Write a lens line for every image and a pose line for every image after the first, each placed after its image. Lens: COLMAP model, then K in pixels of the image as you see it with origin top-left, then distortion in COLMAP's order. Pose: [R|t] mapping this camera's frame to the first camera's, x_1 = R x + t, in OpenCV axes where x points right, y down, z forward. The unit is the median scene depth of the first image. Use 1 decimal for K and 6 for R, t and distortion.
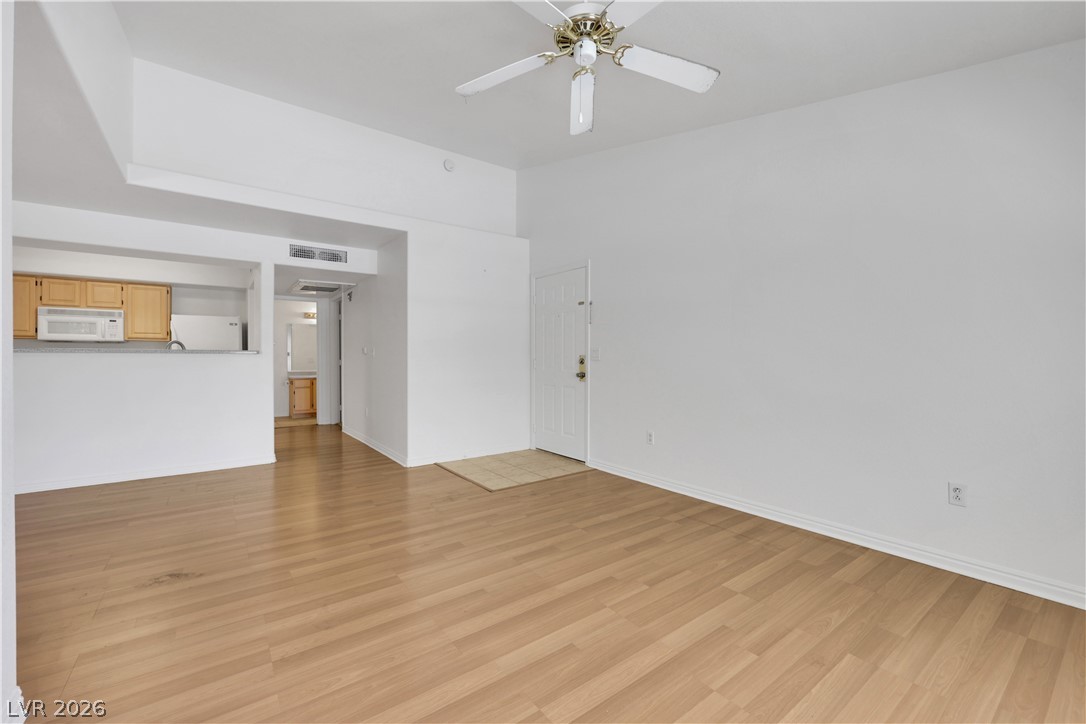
lens RADIAL K [[454.6, 0, 539.1], [0, 454.6, 365.1], [0, 0, 1]] dist [-0.000045, 0.000055]
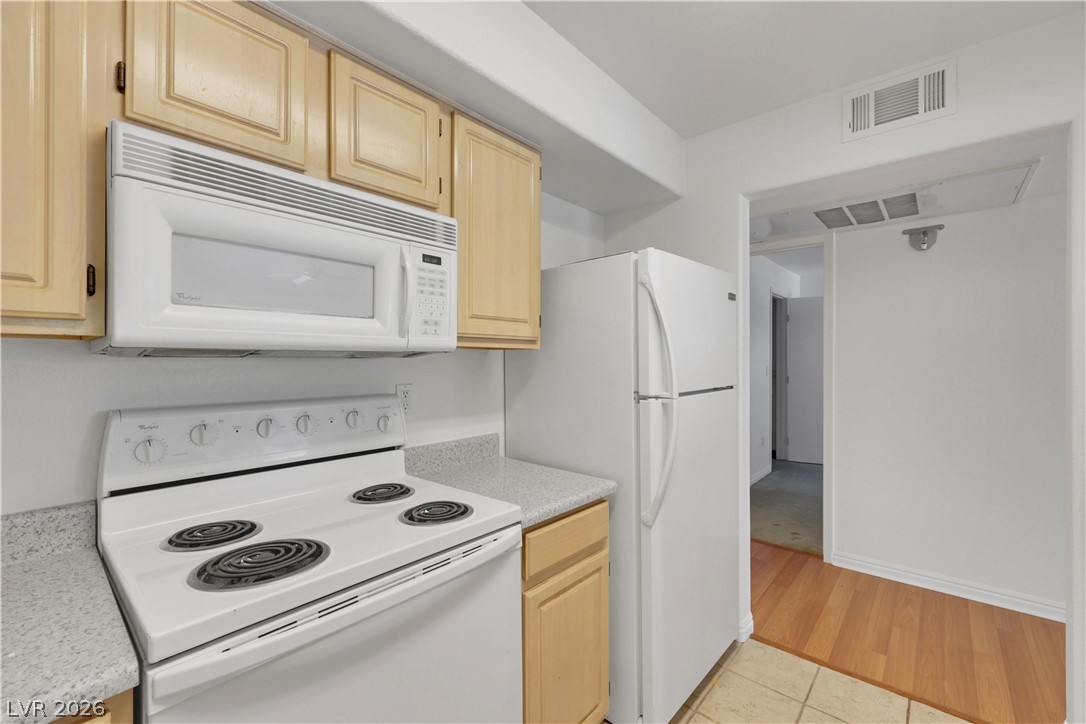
lens RADIAL K [[460.7, 0, 543.0], [0, 460.7, 362.0], [0, 0, 1]] dist [-0.000903, -0.000321]
pose [[0.973518, -0.002637, 0.228596, -1.121676], [0.003286, 0.999992, -0.002455, -0.055584], [-0.228587, 0.003141, 0.973518, 0.921916]]
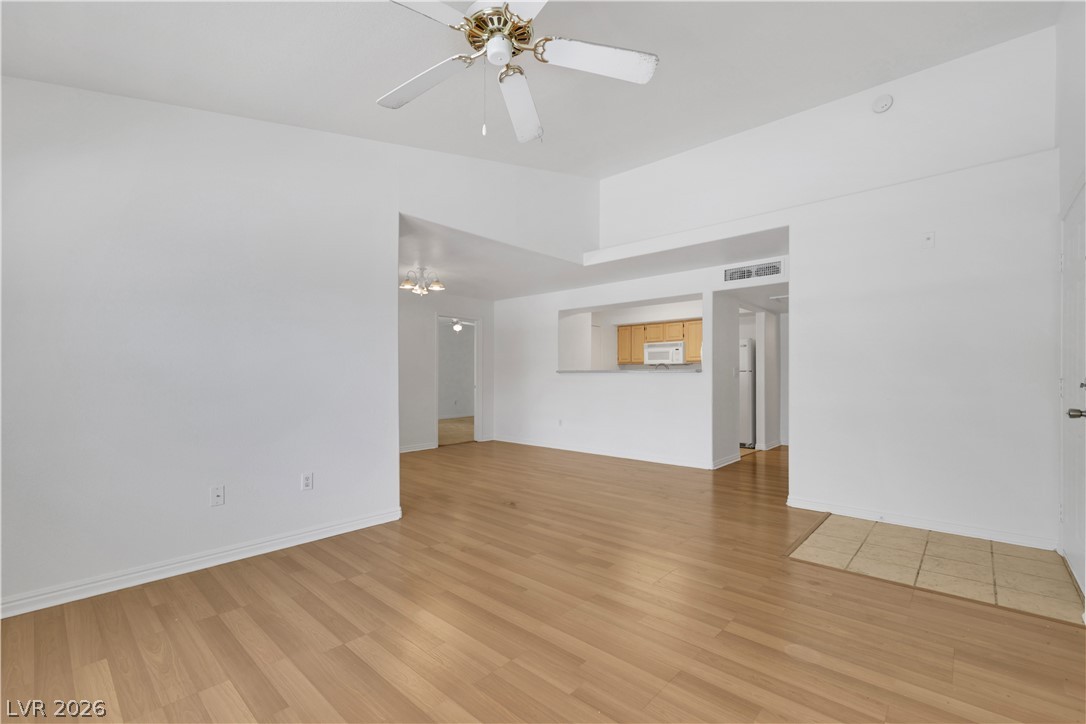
lens RADIAL K [[455.0, 0, 535.6], [0, 455.0, 378.3], [0, 0, 1]] dist [0.000299, -0.000027]
pose [[0.191160, 0.003644, -0.981552, 0.425475], [-0.014562, 0.999894, 0.000876, -0.004187], [0.981451, 0.014126, 0.191193, 0.365696]]
